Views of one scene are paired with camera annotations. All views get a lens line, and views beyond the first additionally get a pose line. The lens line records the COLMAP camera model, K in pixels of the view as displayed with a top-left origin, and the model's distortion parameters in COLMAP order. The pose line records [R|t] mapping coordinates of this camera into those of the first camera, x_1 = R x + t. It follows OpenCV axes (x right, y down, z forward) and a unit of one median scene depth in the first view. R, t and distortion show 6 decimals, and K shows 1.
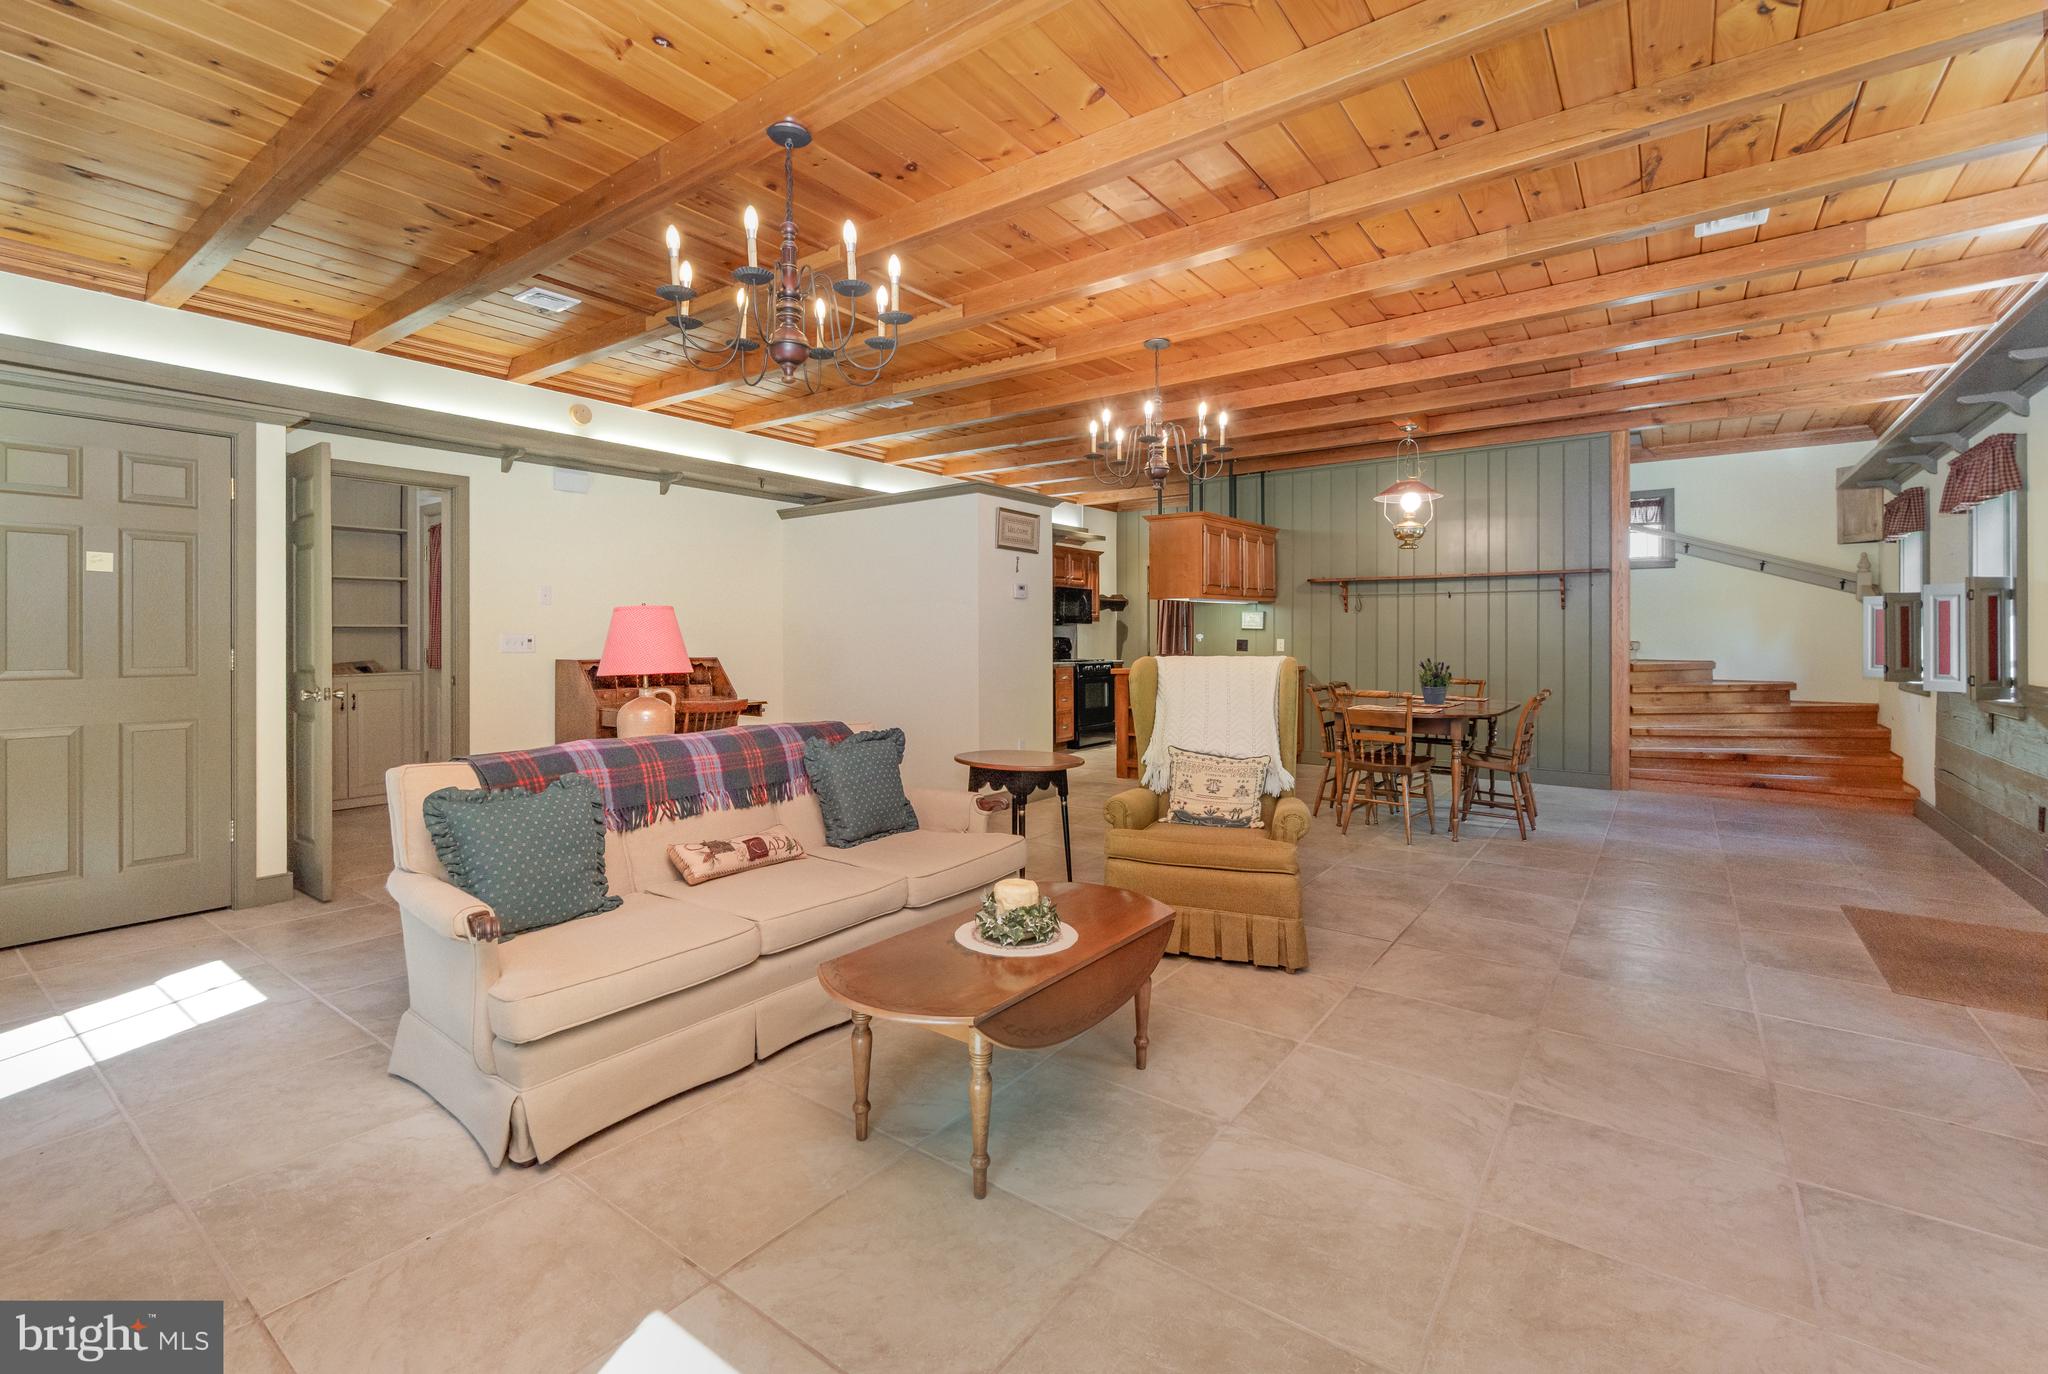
lens RADIAL K [[892.9, 0, 991.8], [0, 892.9, 645.3], [0, 0, 1]] dist [-0.008191, -0.001907]
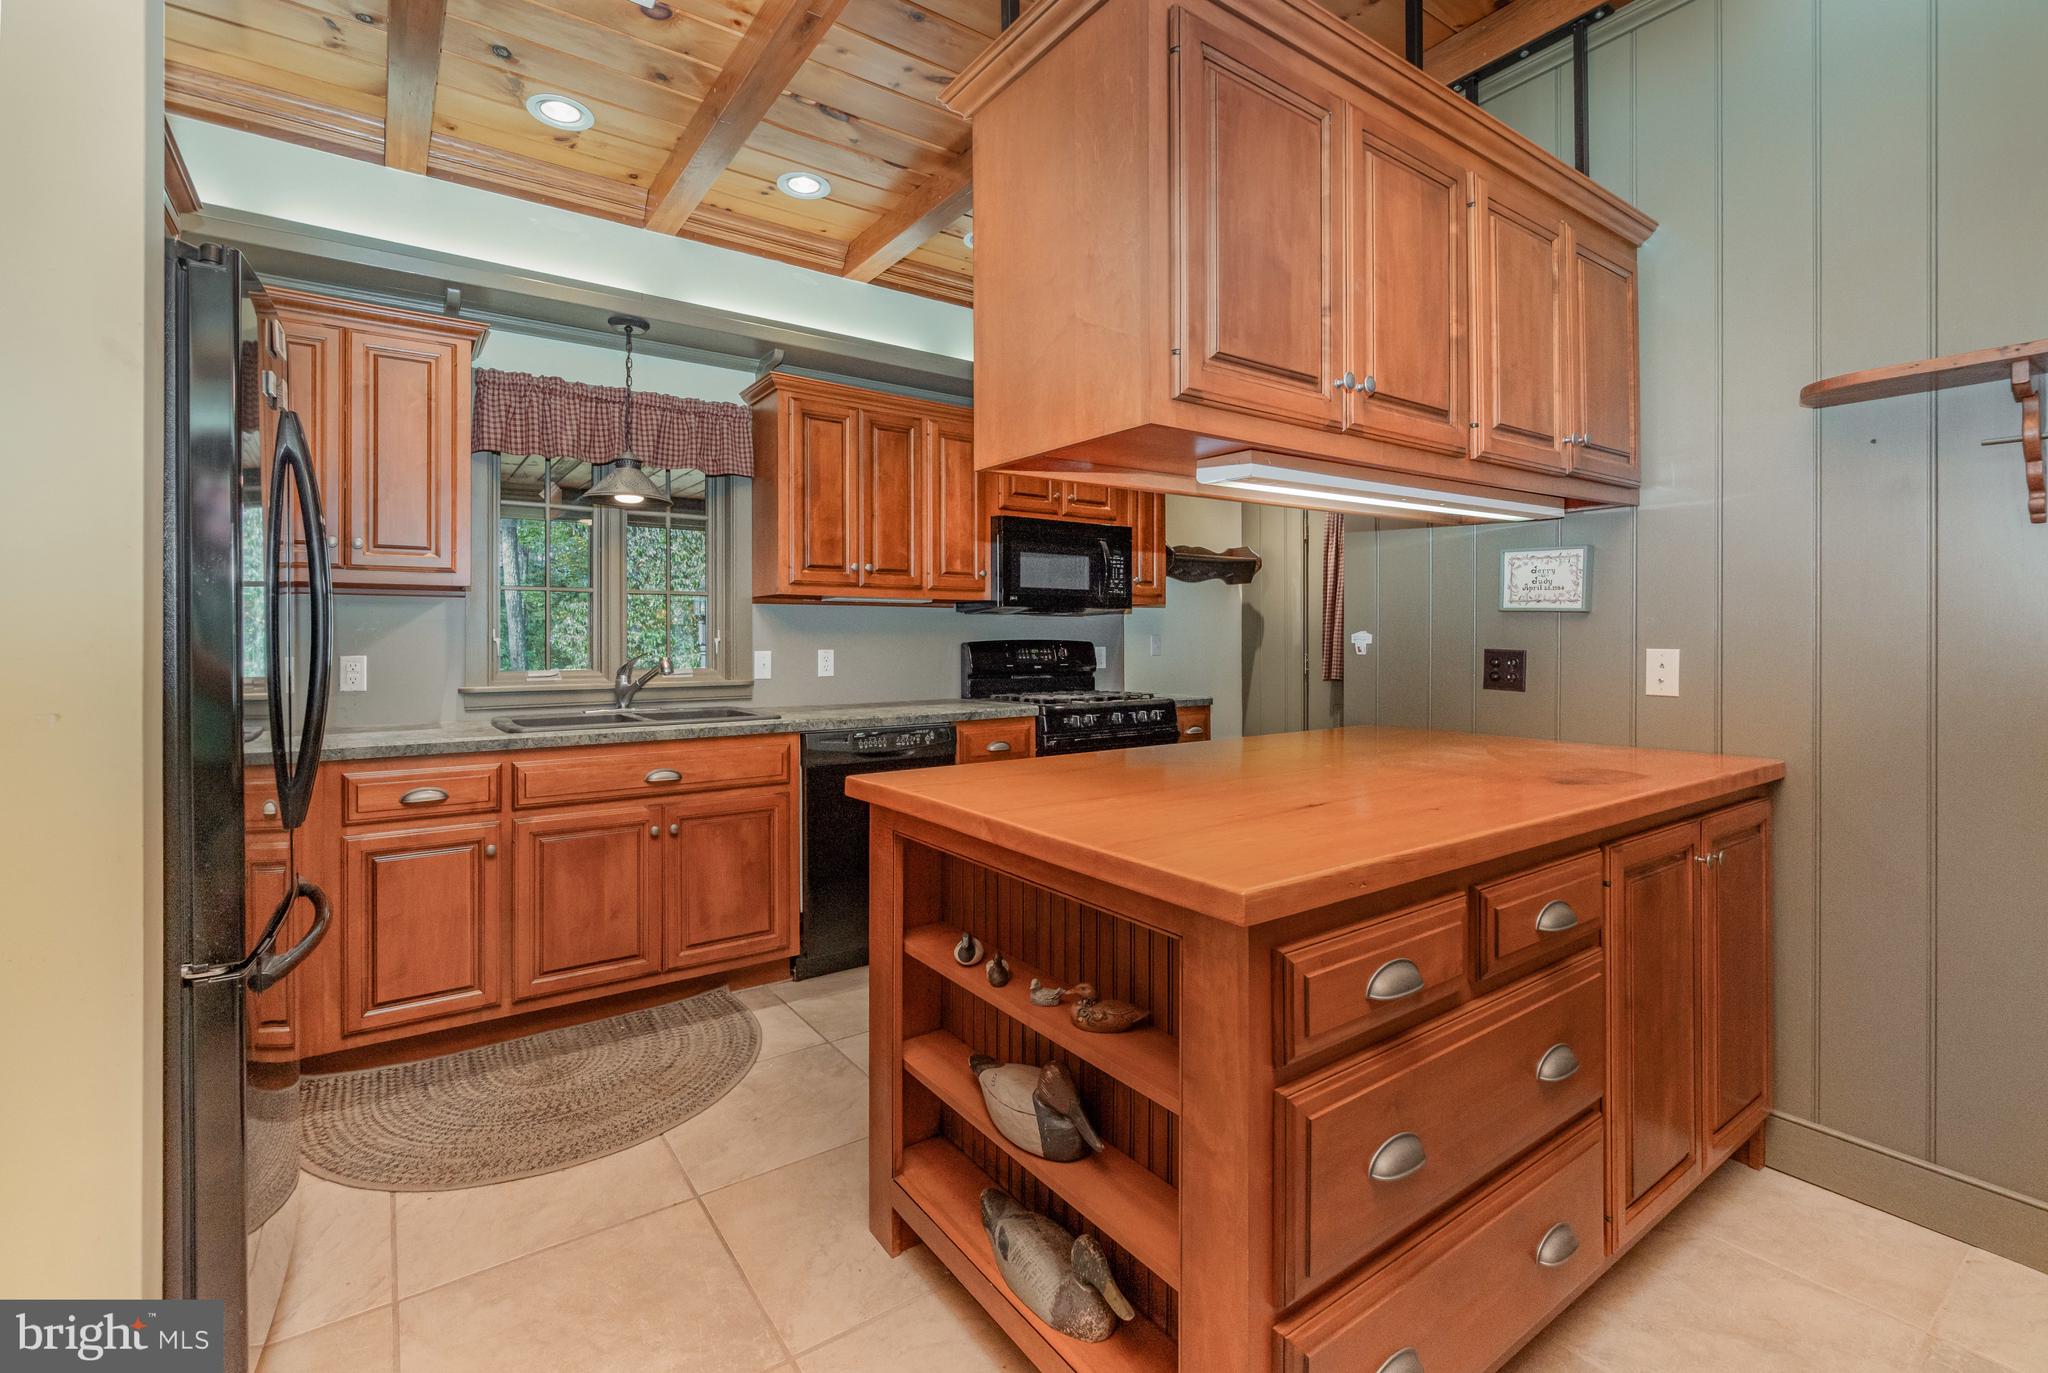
lens RADIAL K [[892.9, 0, 1032.3], [0, 892.9, 640.8], [0, 0, 1]] dist [-0.008191, -0.001907]
pose [[0.960700, -0.001283, -0.277585, 0.251207], [-0.000142, 0.999987, -0.005112, -0.009125], [0.277588, 0.004950, 0.960687, 0.800279]]
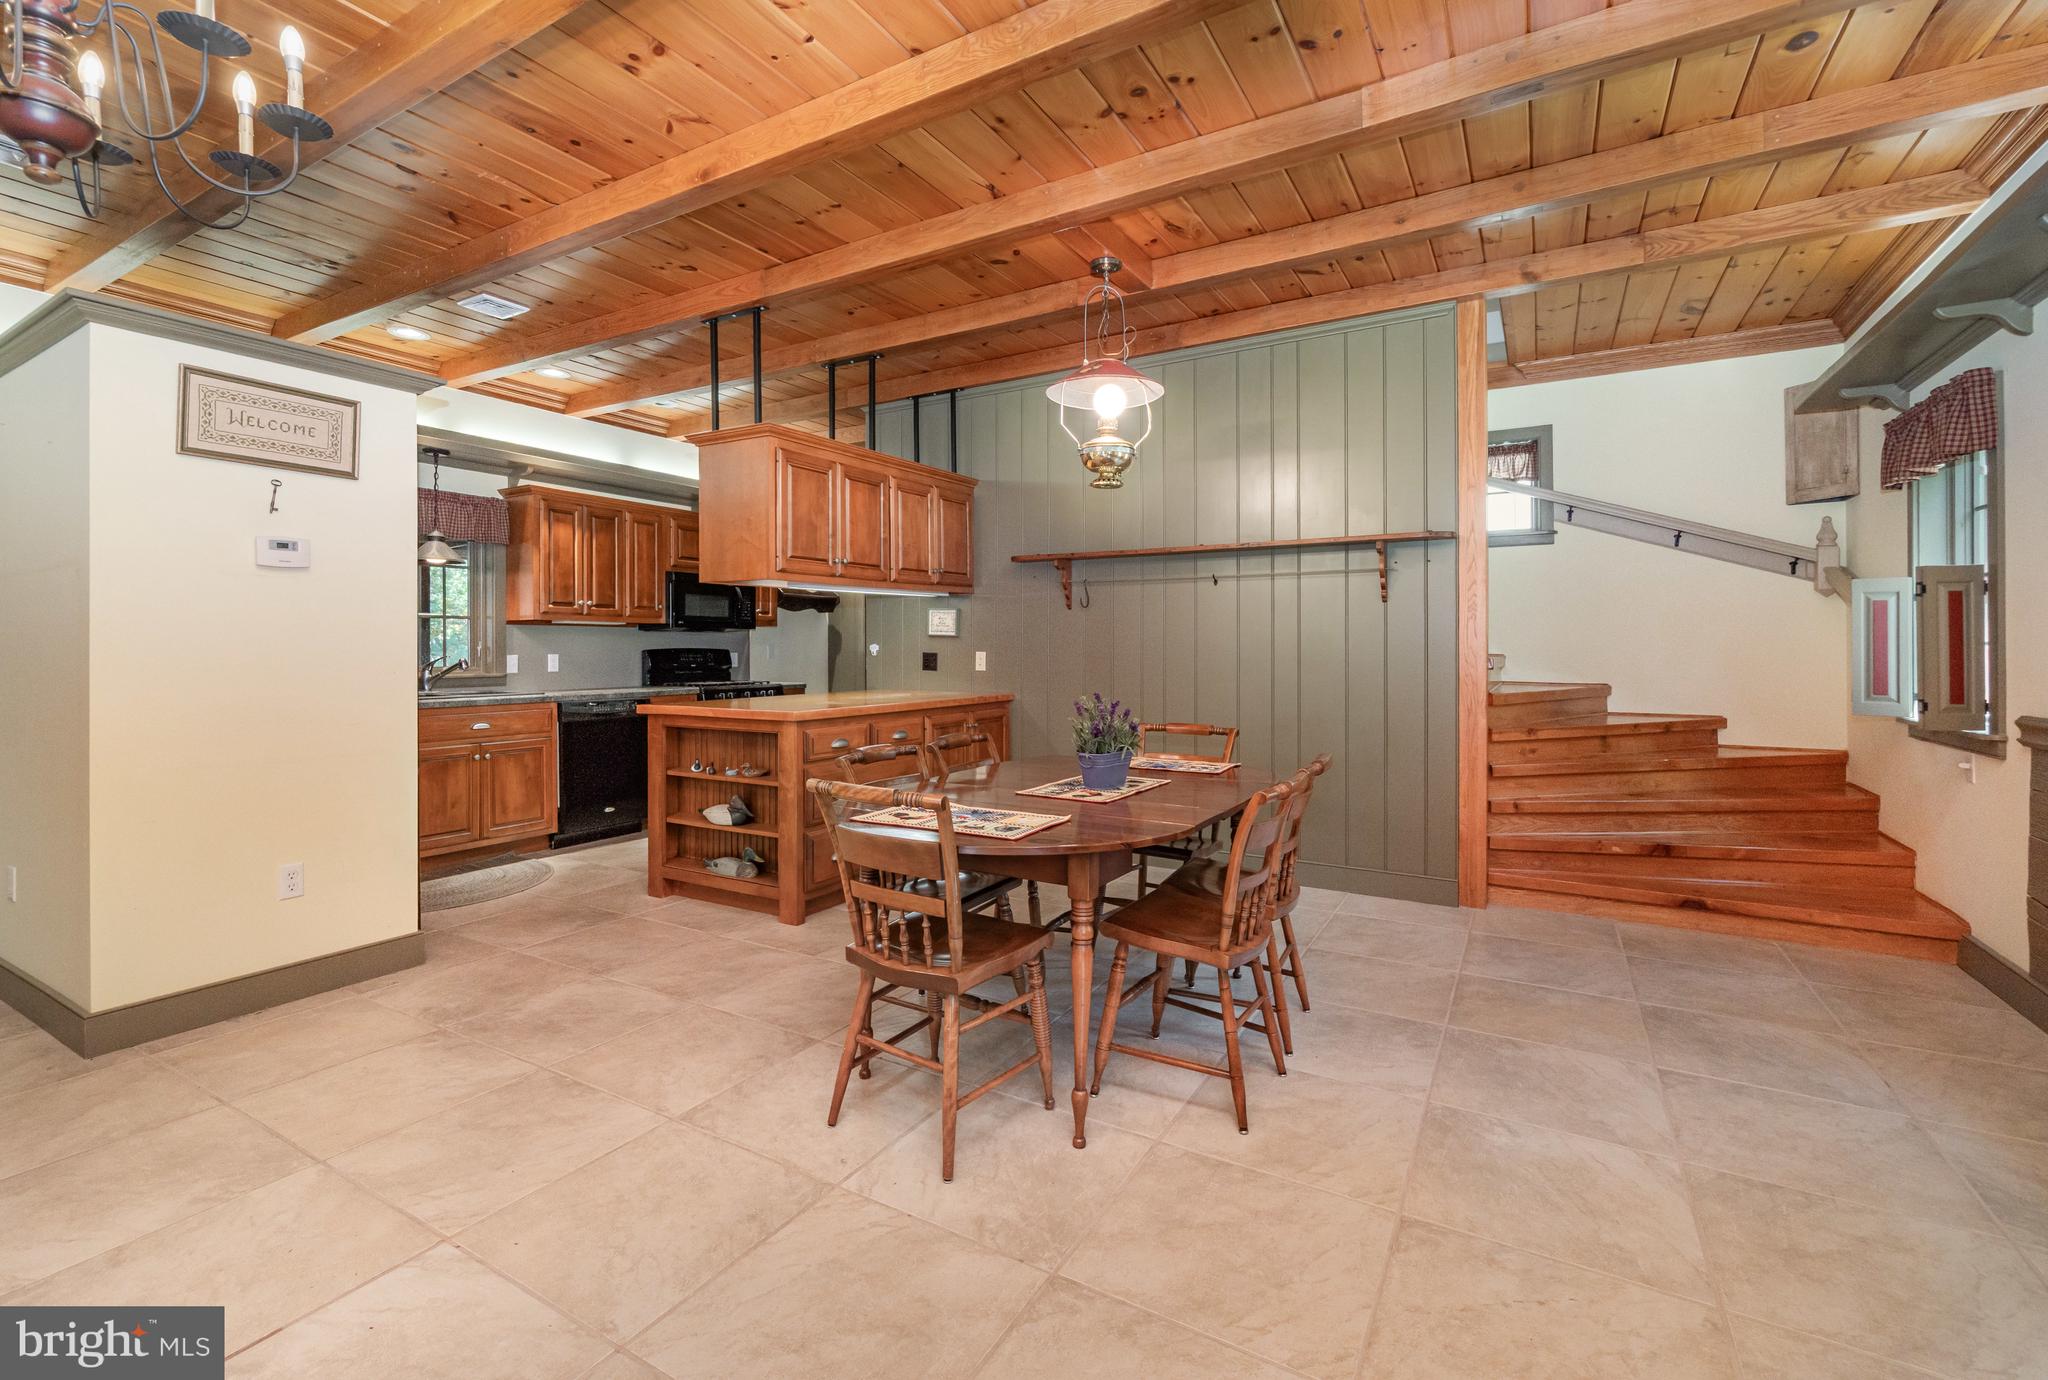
lens RADIAL K [[892.9, 0, 1015.1], [0, 892.9, 652.7], [0, 0, 1]] dist [-0.008191, -0.001907]
pose [[0.992241, -0.002050, 0.124314, 0.305875], [0.002337, 0.999995, -0.002159, -0.005493], [-0.124309, 0.002433, 0.992241, 0.414771]]
